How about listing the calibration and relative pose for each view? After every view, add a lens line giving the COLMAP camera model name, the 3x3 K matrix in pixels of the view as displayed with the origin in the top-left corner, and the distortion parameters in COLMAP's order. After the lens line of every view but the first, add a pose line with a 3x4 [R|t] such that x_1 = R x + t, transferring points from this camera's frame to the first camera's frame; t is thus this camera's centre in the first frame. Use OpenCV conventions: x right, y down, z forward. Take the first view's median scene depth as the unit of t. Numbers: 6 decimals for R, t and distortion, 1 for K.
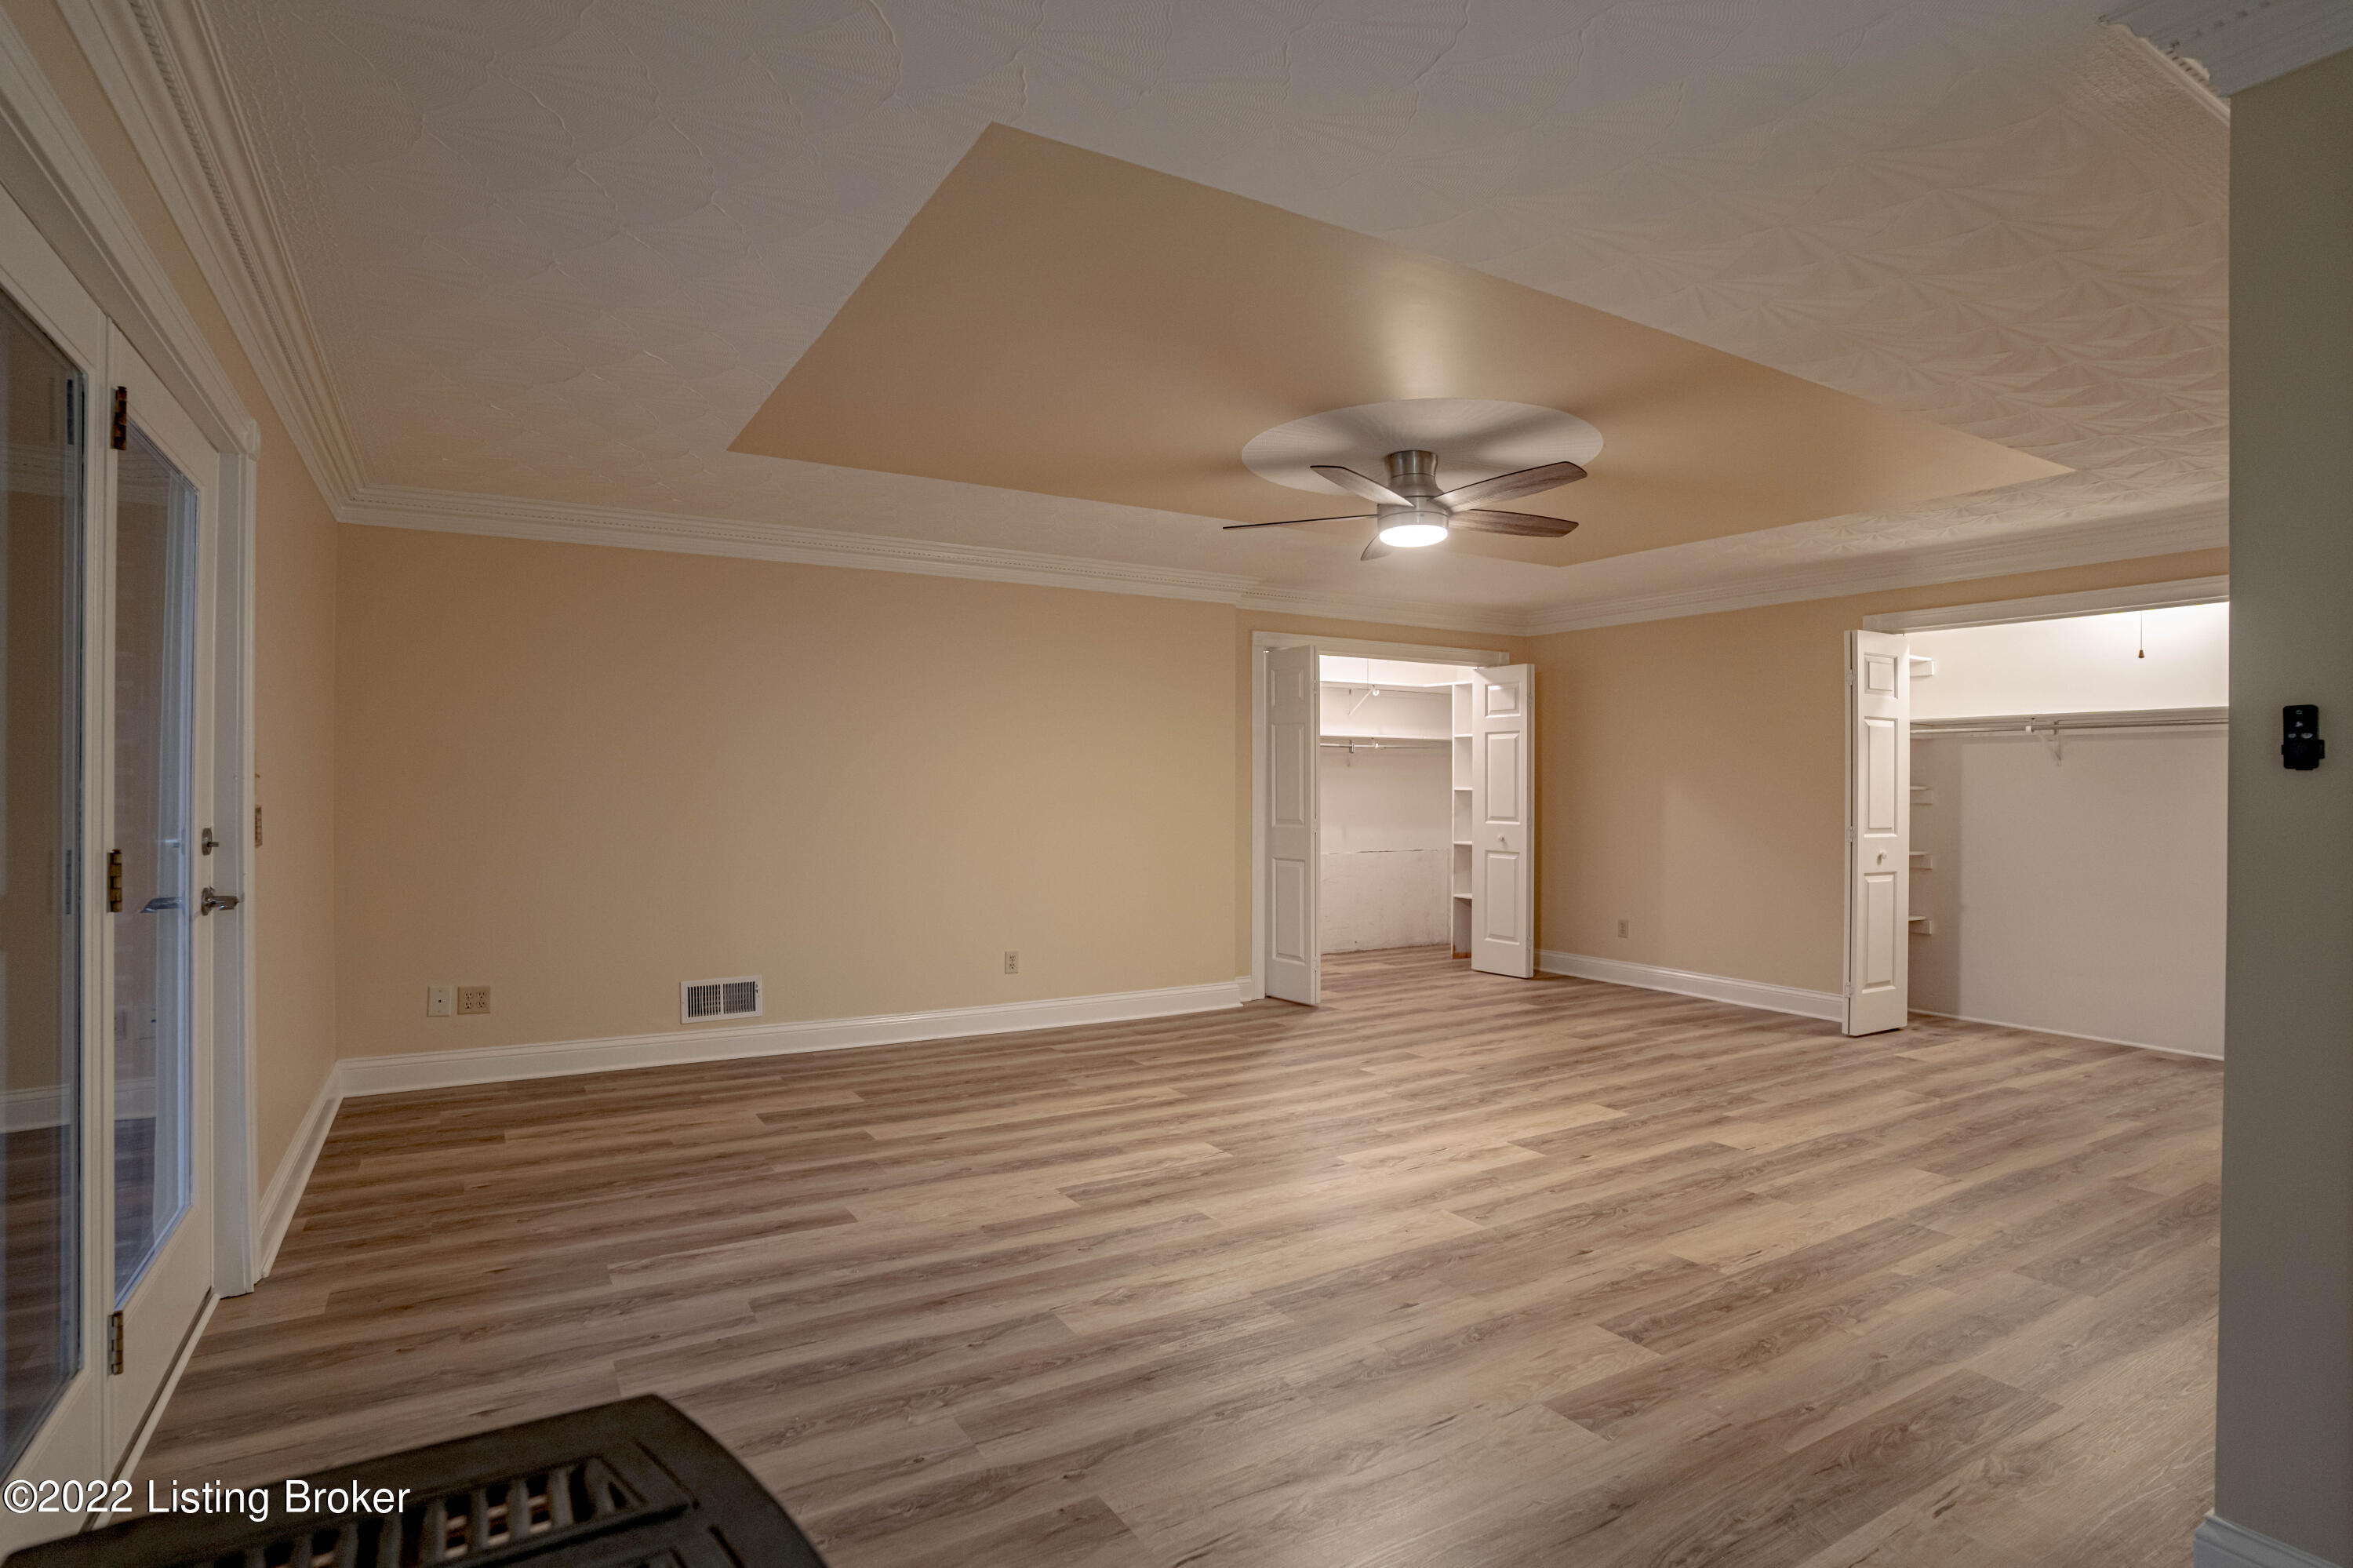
lens RADIAL K [[1157.1, 0, 1176.1], [0, 1157.1, 786.1], [0, 0, 1]] dist [-0.072575, 0.033857]
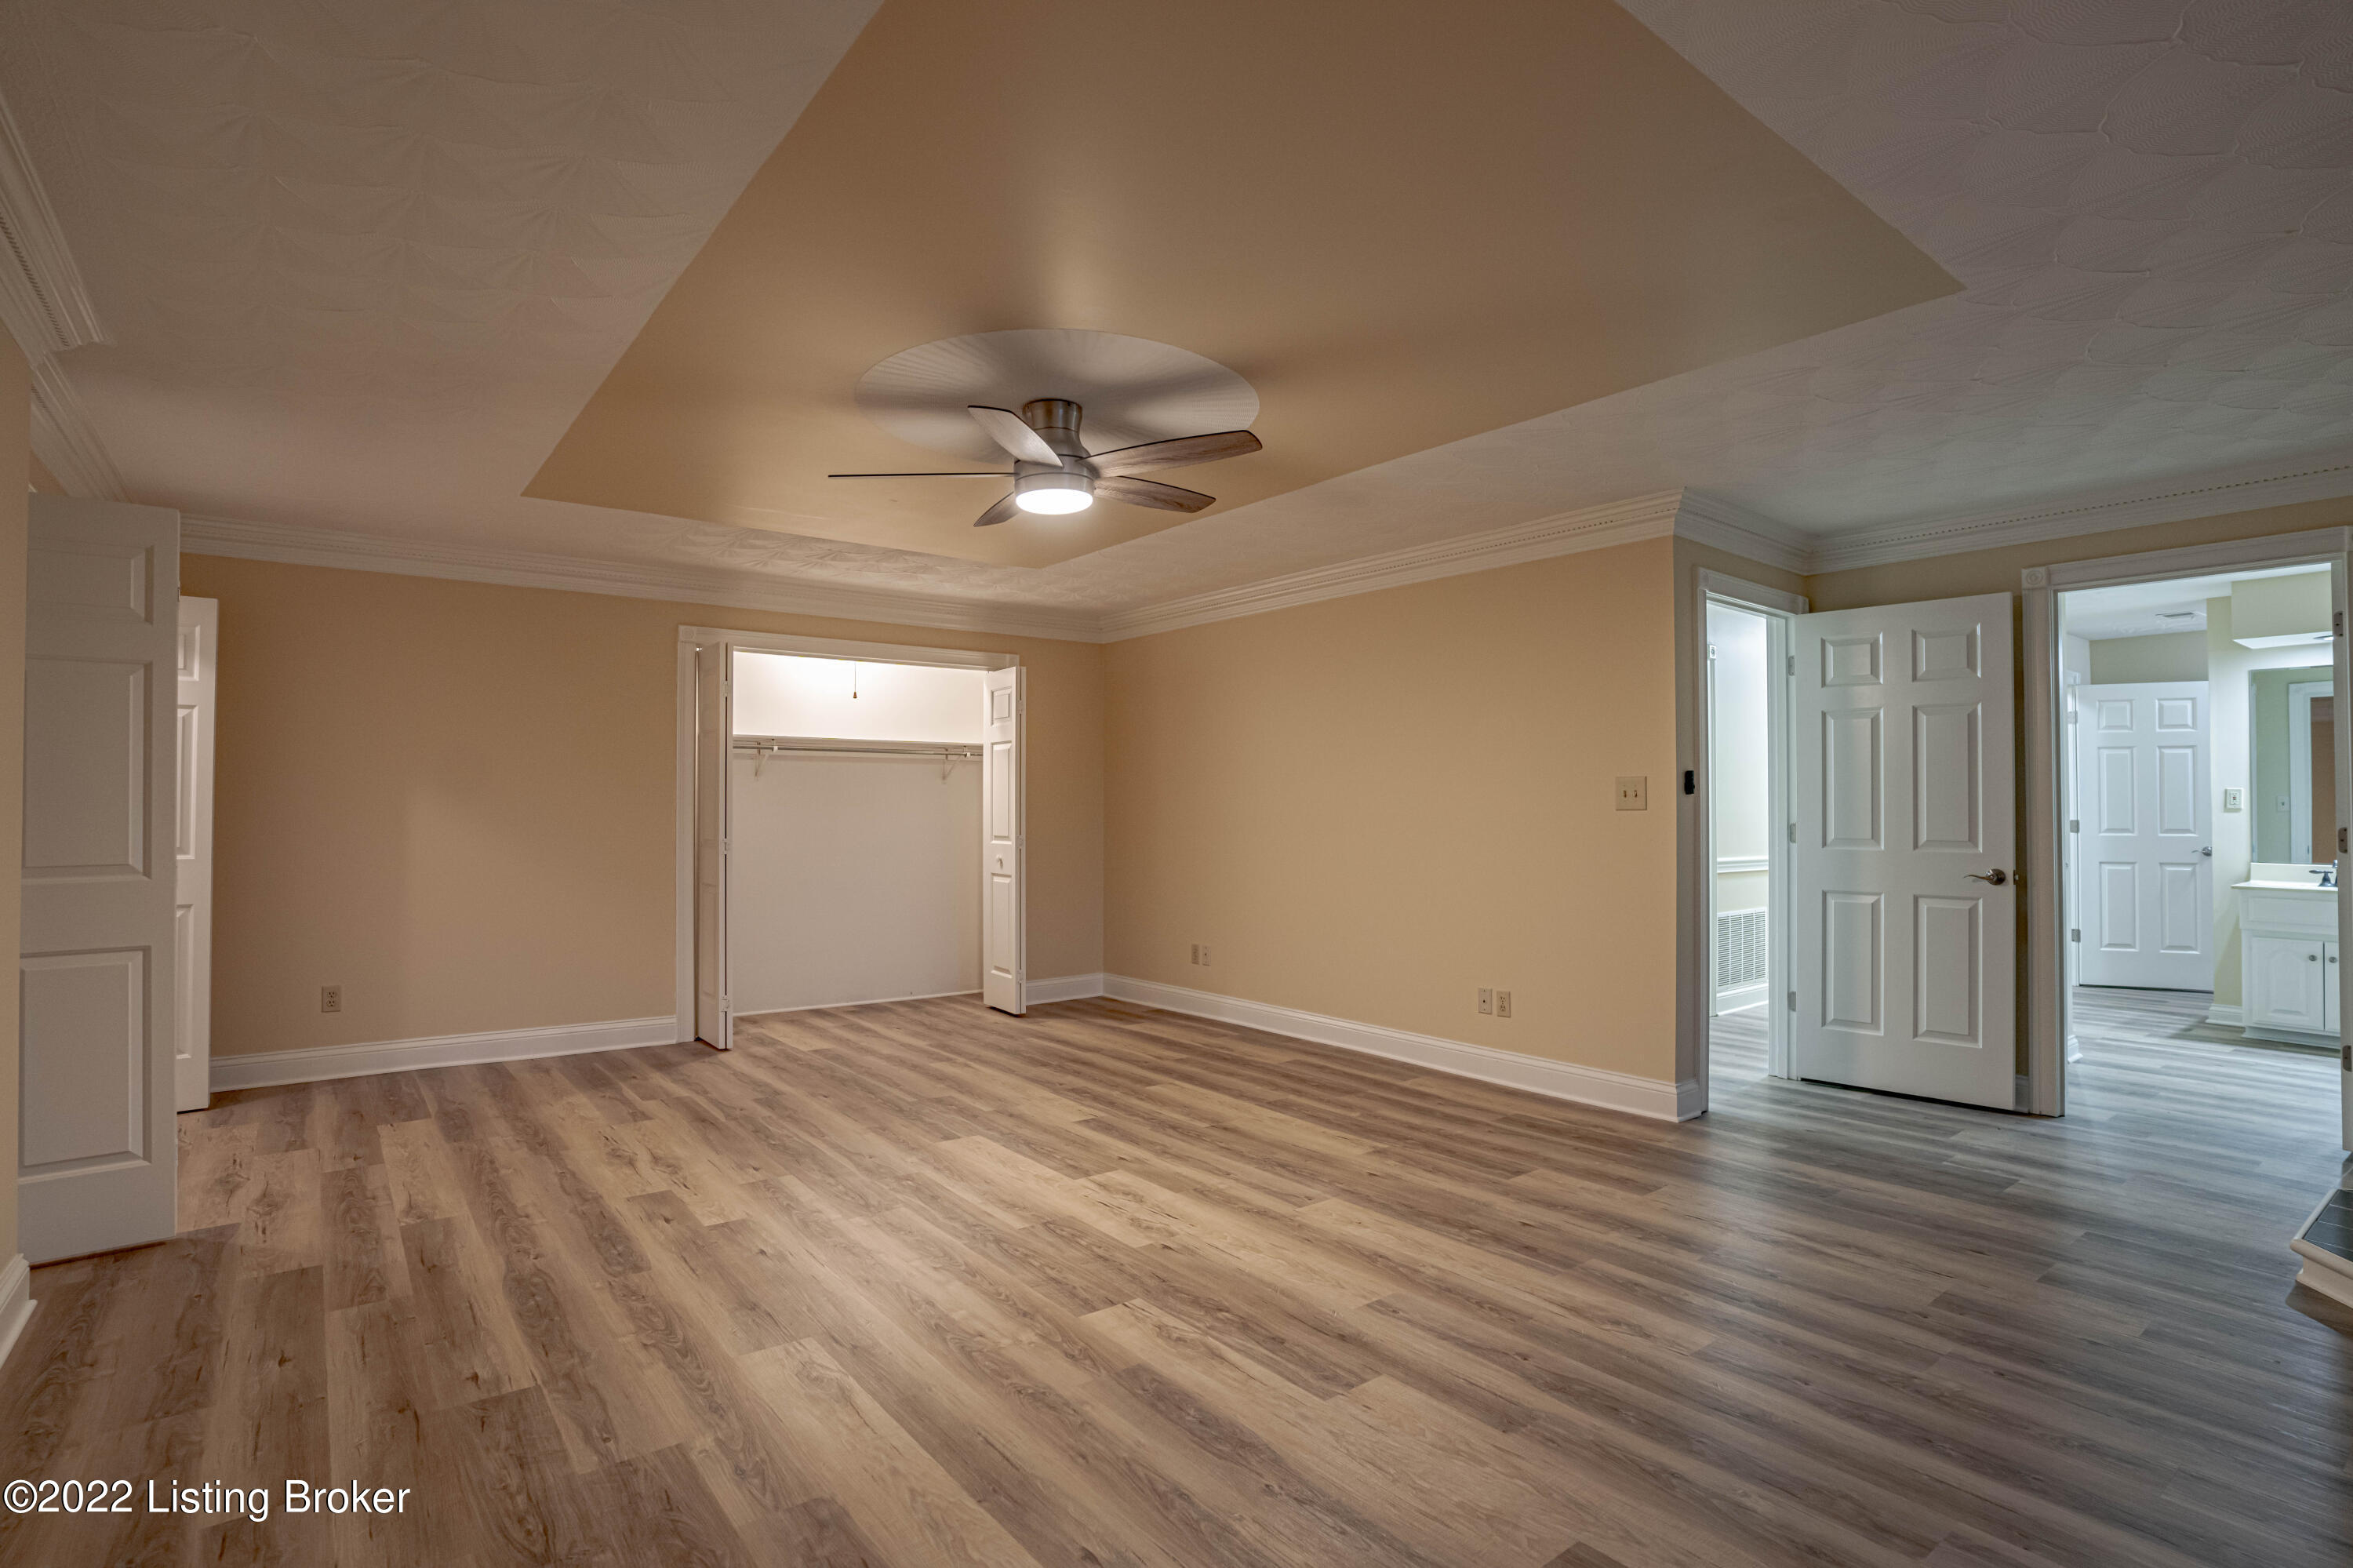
lens RADIAL K [[1157.1, 0, 1176.1], [0, 1157.1, 786.1], [0, 0, 1]] dist [-0.072575, 0.033857]
pose [[-0.101052, 0.015097, 0.994767, -0.733924], [-0.003774, 0.999872, -0.015558, -0.001878], [-0.994874, -0.005326, -0.100982, 1.103286]]
